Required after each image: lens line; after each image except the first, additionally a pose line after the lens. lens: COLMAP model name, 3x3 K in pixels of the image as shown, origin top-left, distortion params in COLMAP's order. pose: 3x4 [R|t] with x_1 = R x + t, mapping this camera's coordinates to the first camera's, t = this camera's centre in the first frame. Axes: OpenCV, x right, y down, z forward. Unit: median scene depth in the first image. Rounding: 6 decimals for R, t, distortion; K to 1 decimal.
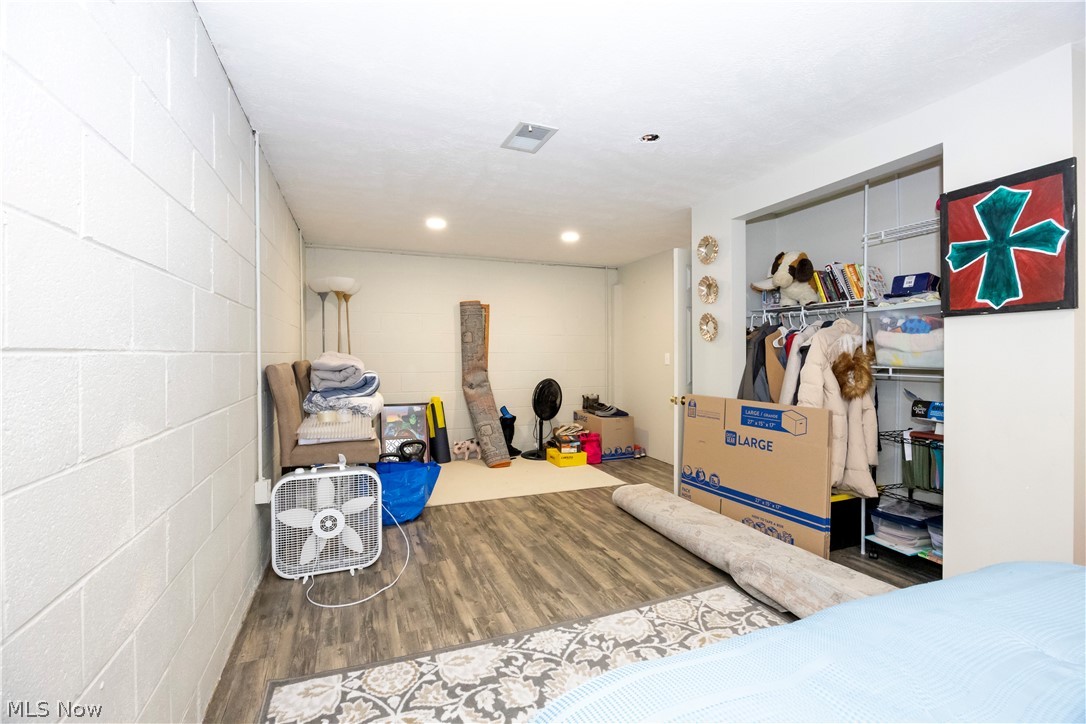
lens RADIAL K [[480.3, 0, 544.6], [0, 480.3, 357.1], [0, 0, 1]] dist [-0.010731, 0.000235]
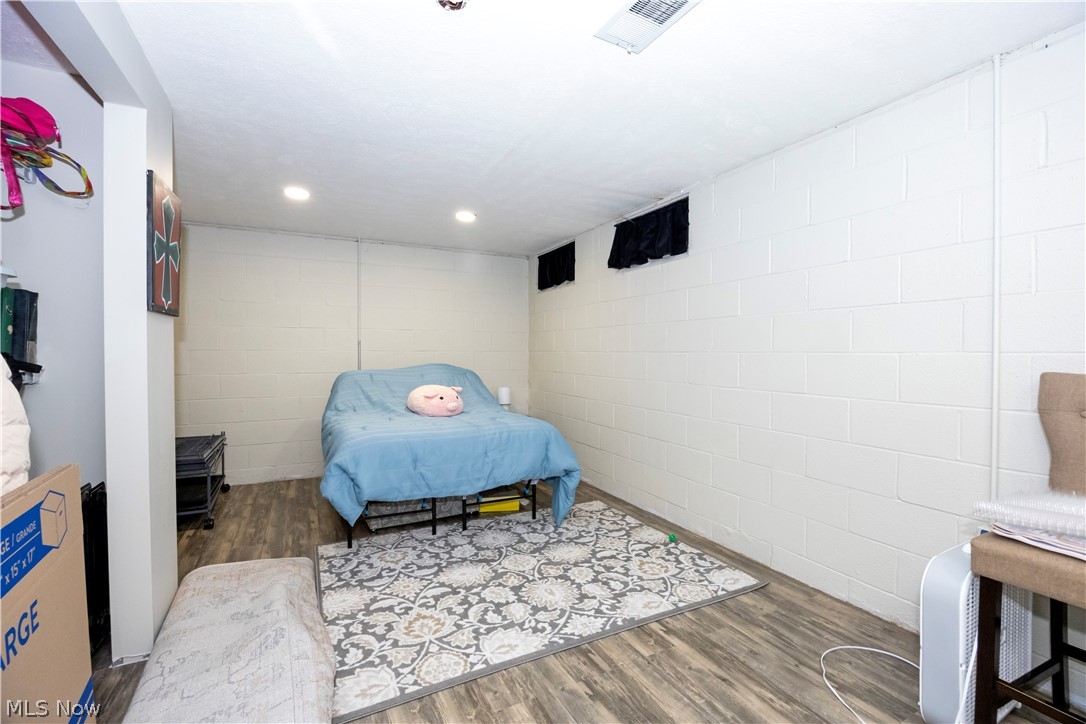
lens RADIAL K [[480.3, 0, 544.6], [0, 480.3, 357.1], [0, 0, 1]] dist [-0.010731, 0.000235]
pose [[-0.995959, -0.000116, -0.089809, 0.190089], [-0.001614, 0.999861, 0.016615, -0.015377], [0.089795, 0.016692, -0.995820, 2.007424]]
